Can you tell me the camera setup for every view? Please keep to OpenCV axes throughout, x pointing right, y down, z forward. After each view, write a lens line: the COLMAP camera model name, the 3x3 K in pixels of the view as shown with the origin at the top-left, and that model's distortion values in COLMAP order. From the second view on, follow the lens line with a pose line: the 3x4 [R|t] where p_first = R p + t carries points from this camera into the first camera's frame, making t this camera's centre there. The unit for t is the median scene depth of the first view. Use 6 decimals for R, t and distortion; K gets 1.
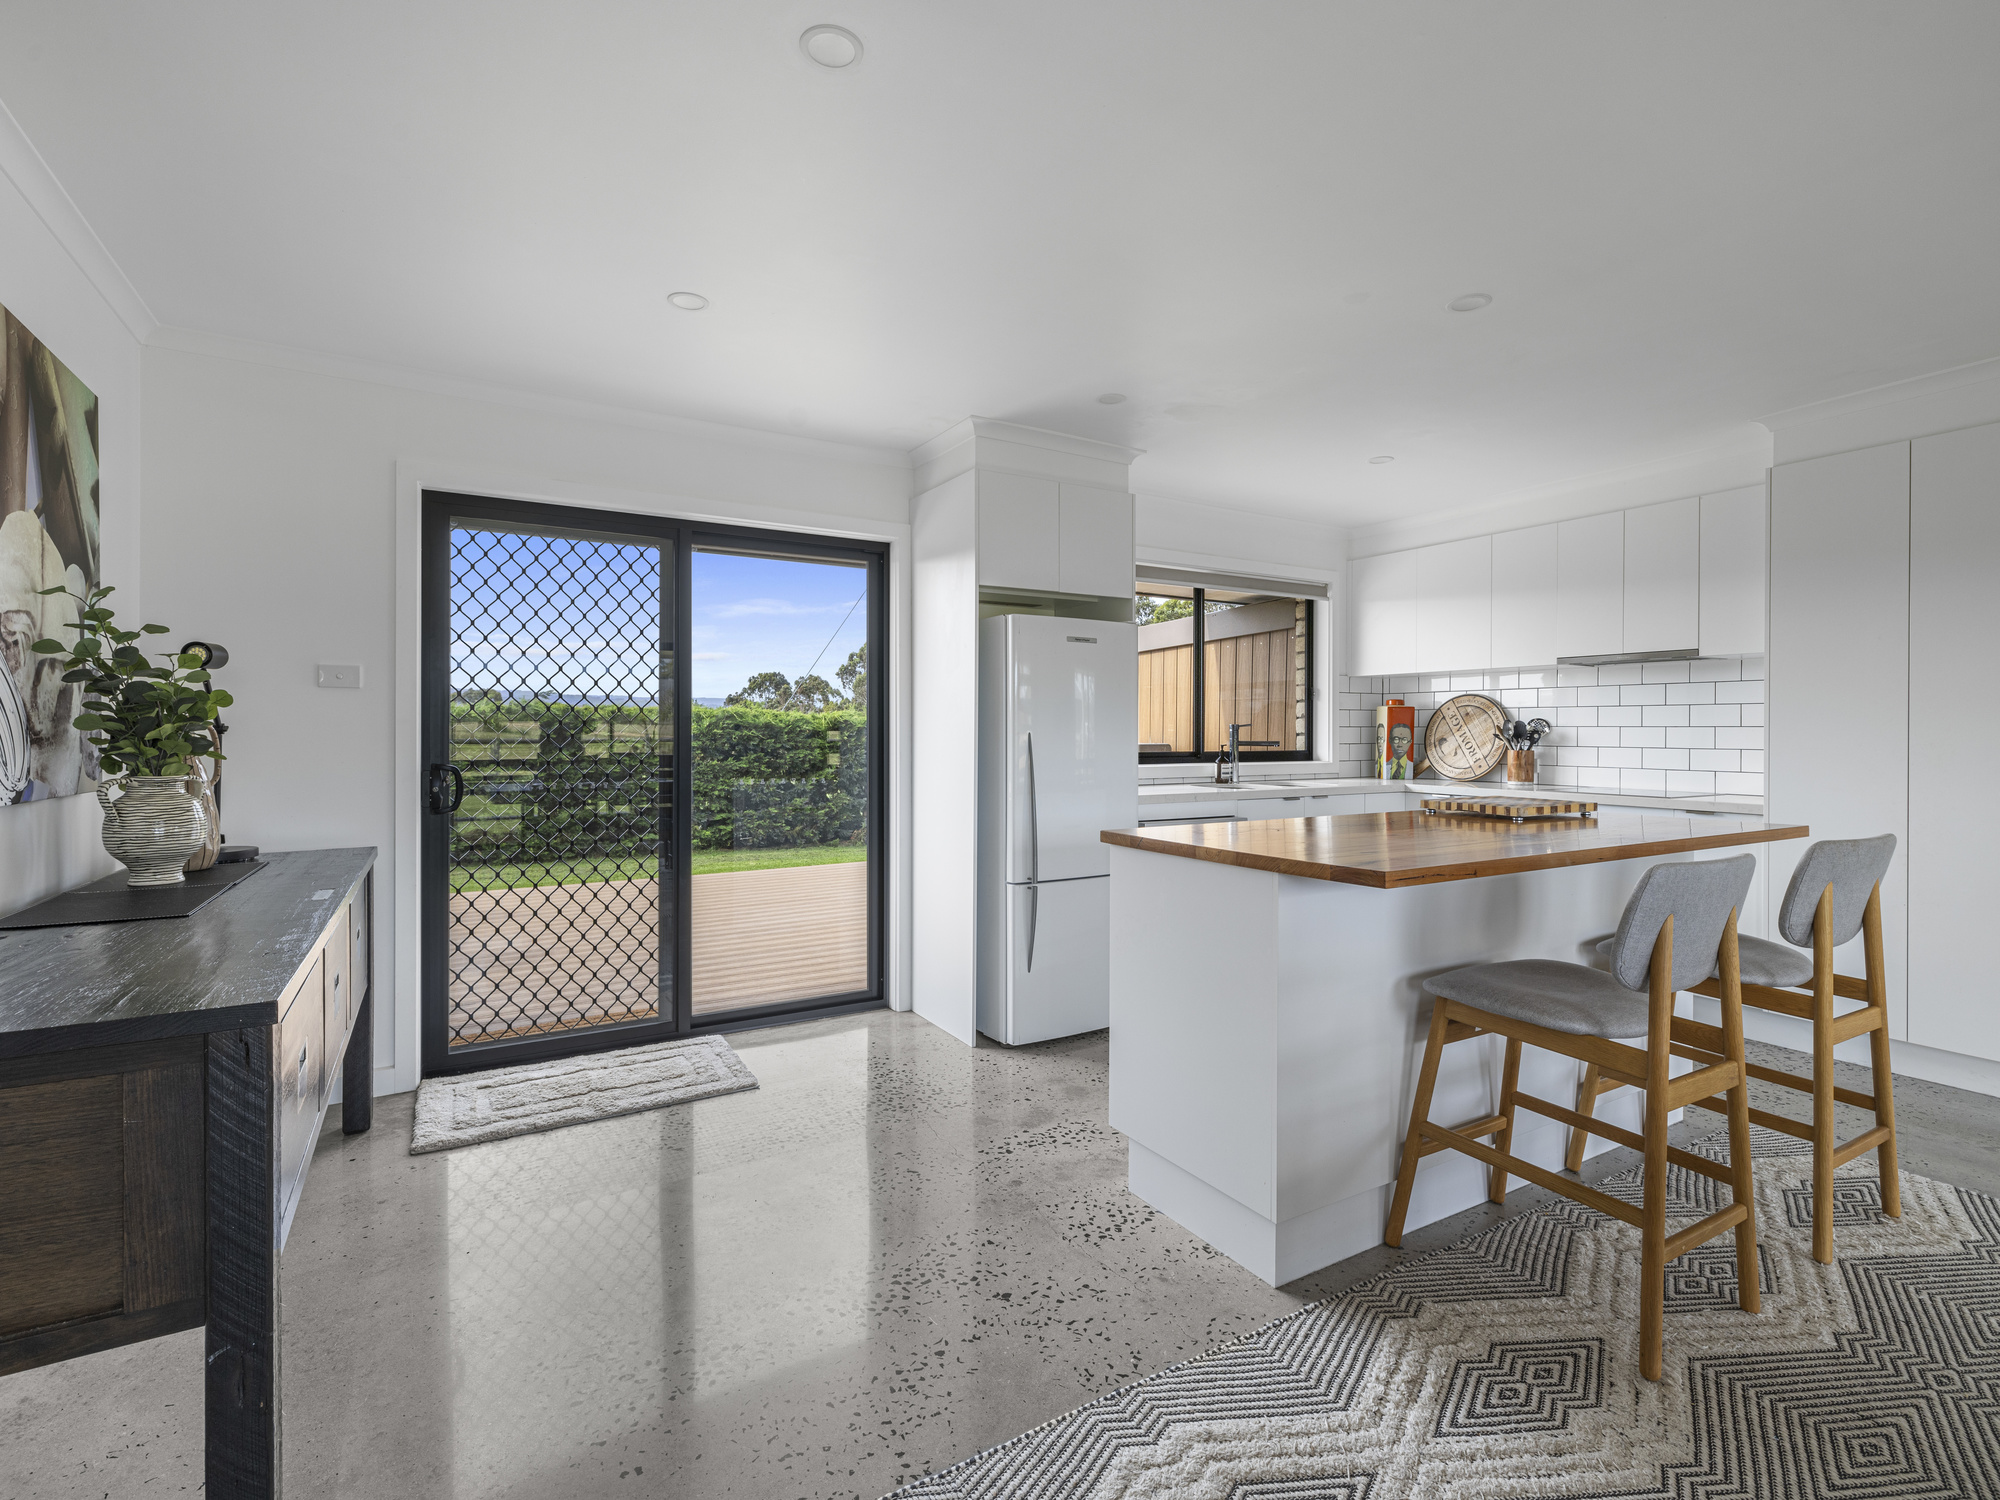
lens RADIAL K [[955.9, 0, 998.7], [0, 955.9, 740.1], [0, 0, 1]] dist [0.000312, 0.000702]
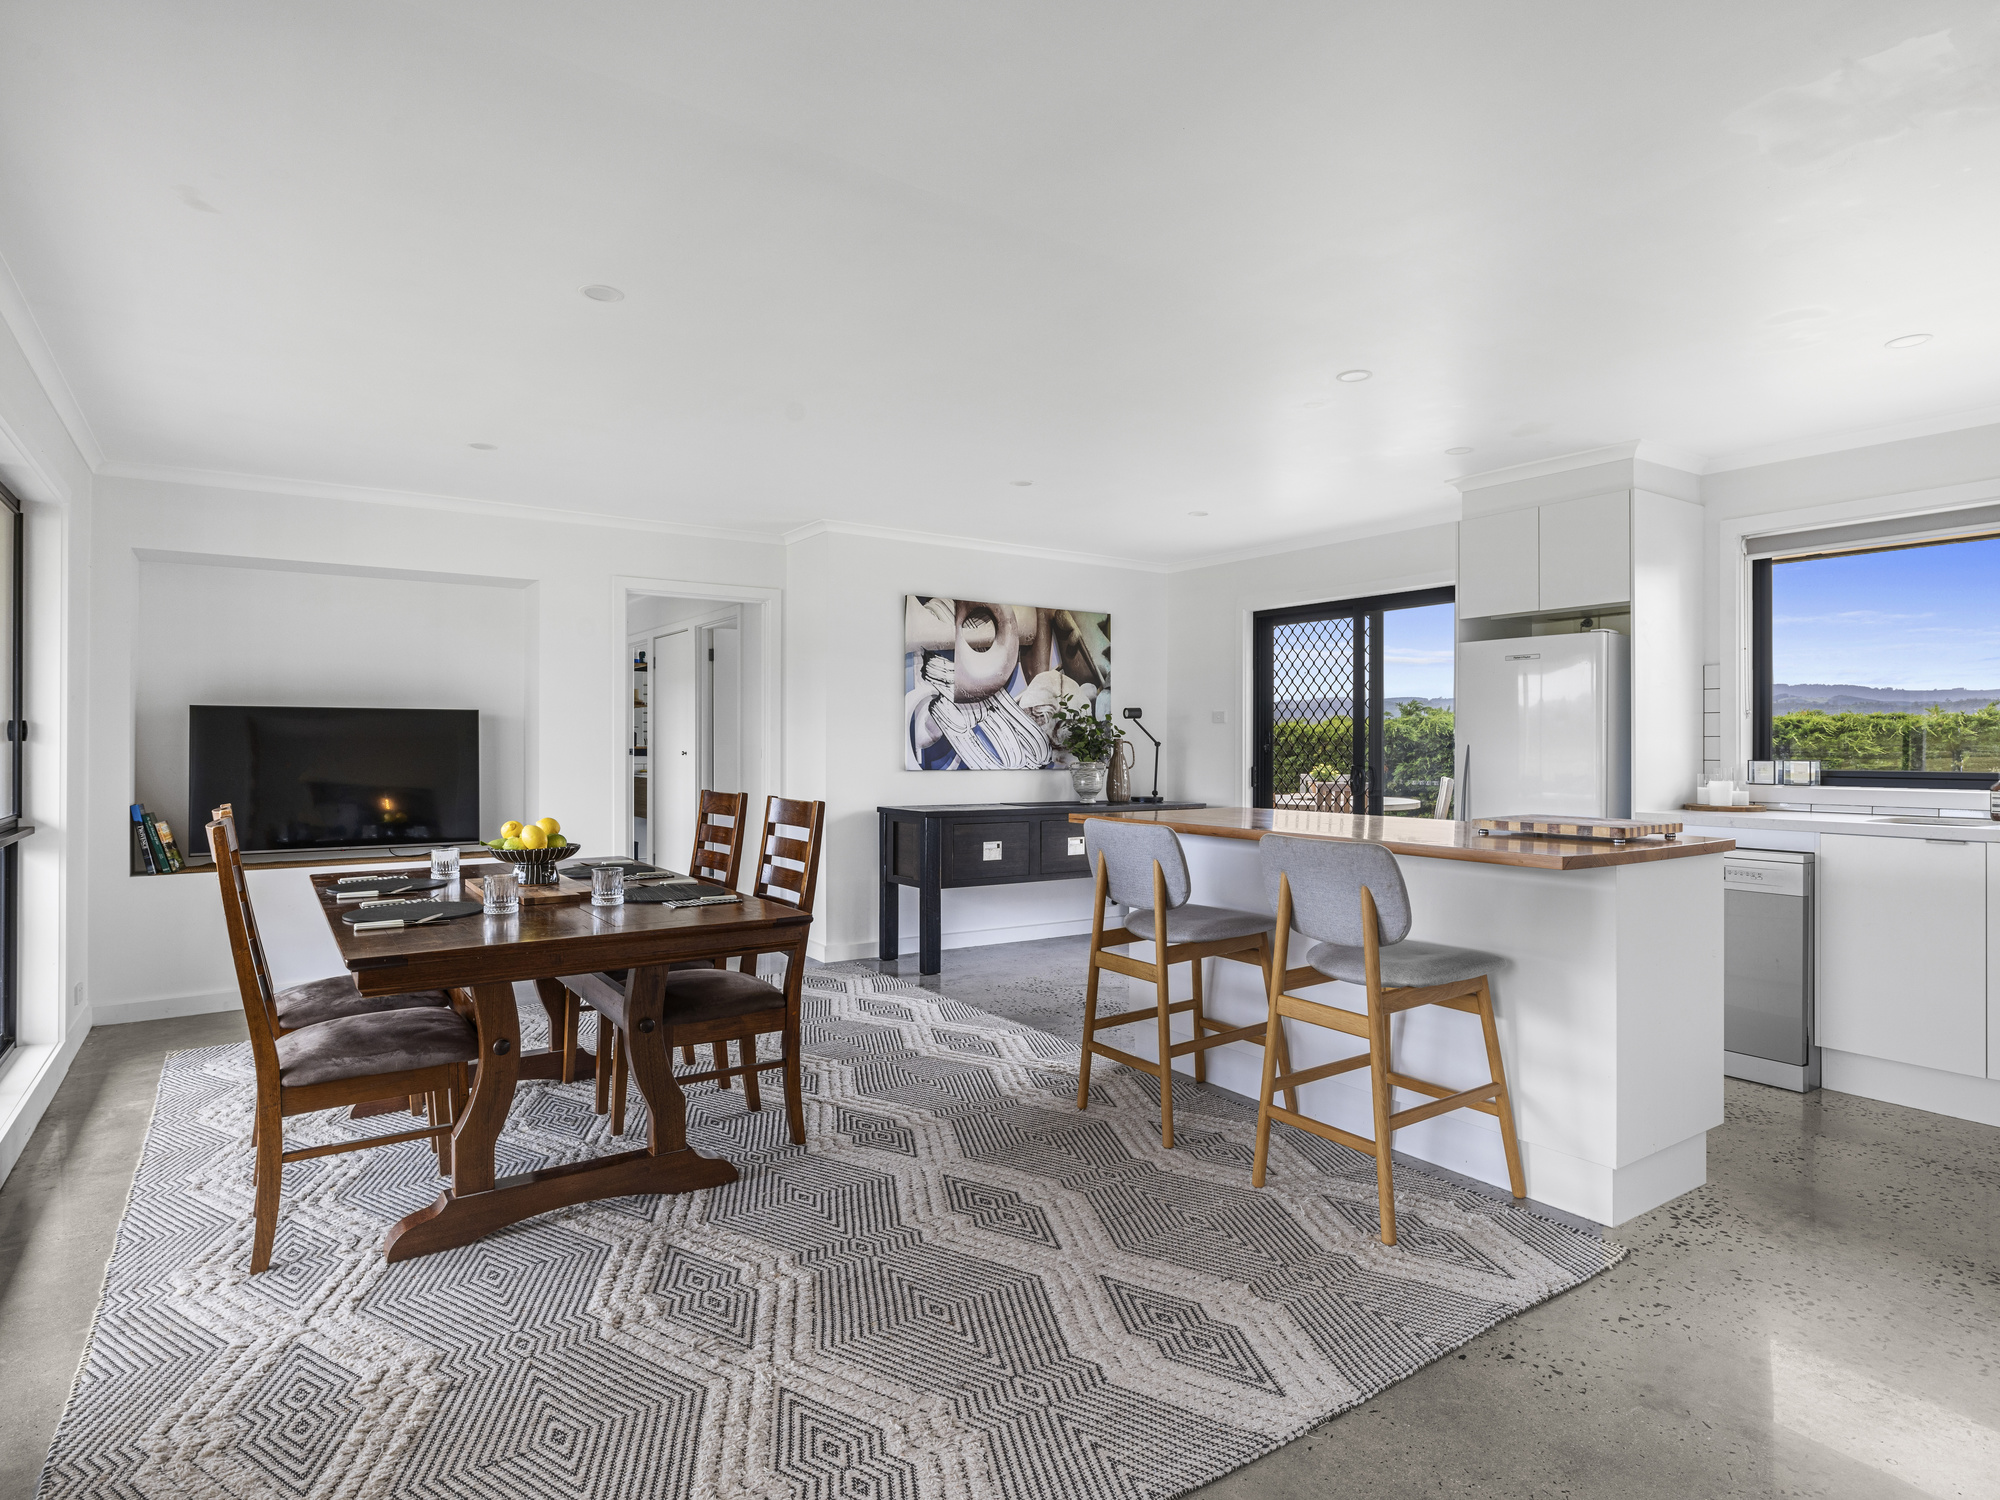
lens RADIAL K [[1112.5, 0, 1000.0], [0, 1112.5, 735.0], [0, 0, 1]] dist [0.025455, 0.000470]
pose [[0.055509, -0.015472, -0.998338, 0.887977], [-0.003990, 0.999869, -0.015718, 0.000717], [0.998450, 0.004856, 0.055440, 0.257930]]
